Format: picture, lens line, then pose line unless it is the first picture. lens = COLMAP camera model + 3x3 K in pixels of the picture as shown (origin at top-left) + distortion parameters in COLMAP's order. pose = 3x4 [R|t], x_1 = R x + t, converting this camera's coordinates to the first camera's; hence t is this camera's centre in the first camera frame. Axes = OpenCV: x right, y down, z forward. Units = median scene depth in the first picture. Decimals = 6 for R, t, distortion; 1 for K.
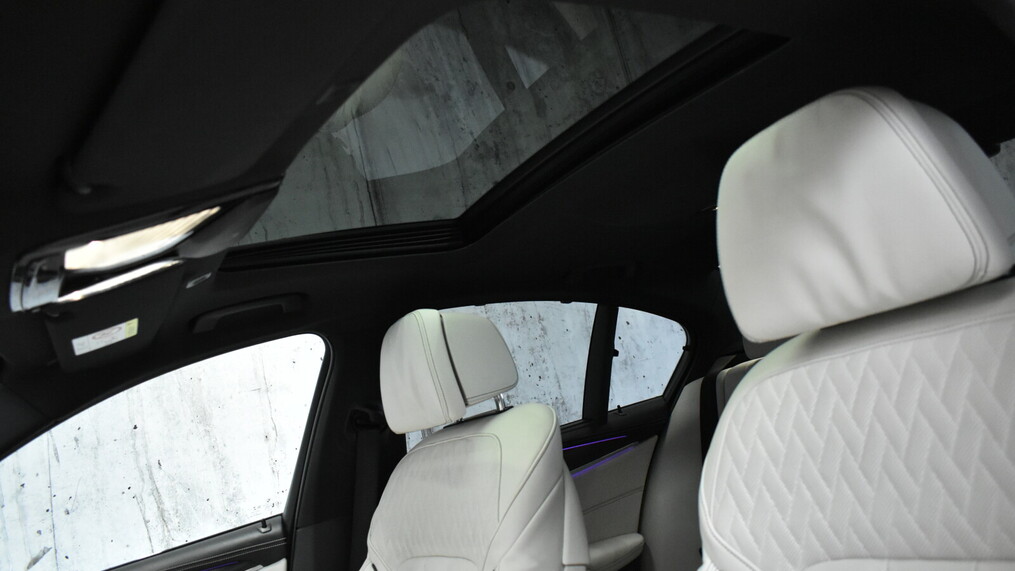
lens RADIAL K [[781.5, 0, 507.5], [0, 781.5, 285.5], [0, 0, 1]] dist [-0.013841, 0.001499]
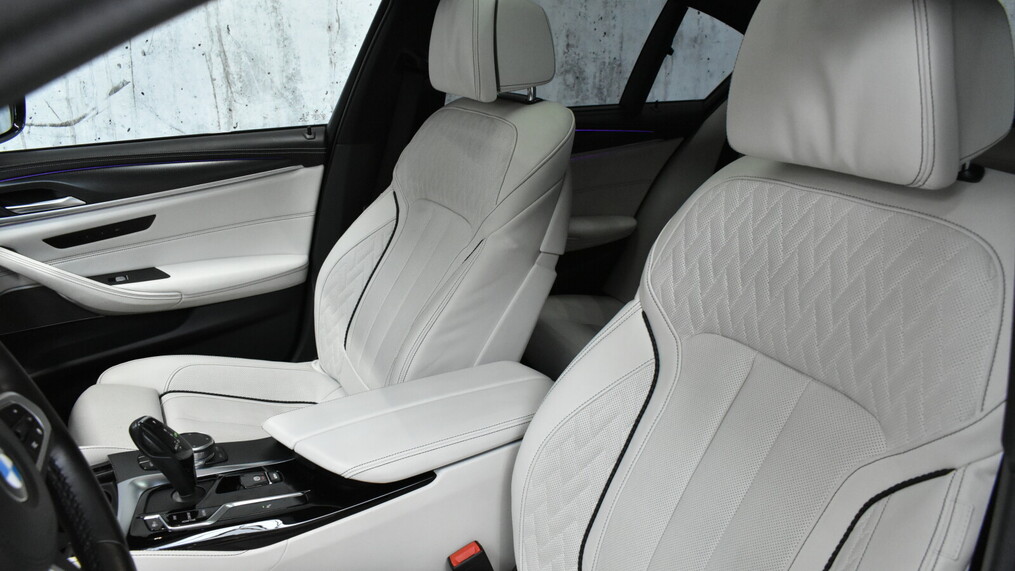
lens RADIAL K [[781.5, 0, 507.5], [0, 781.5, 285.5], [0, 0, 1]] dist [-0.013841, 0.001499]
pose [[0.961074, 0.276219, -0.006232, 0.024342], [-0.238863, 0.842010, 0.483697, -0.087607], [0.138854, -0.463381, 0.875213, -0.042334]]
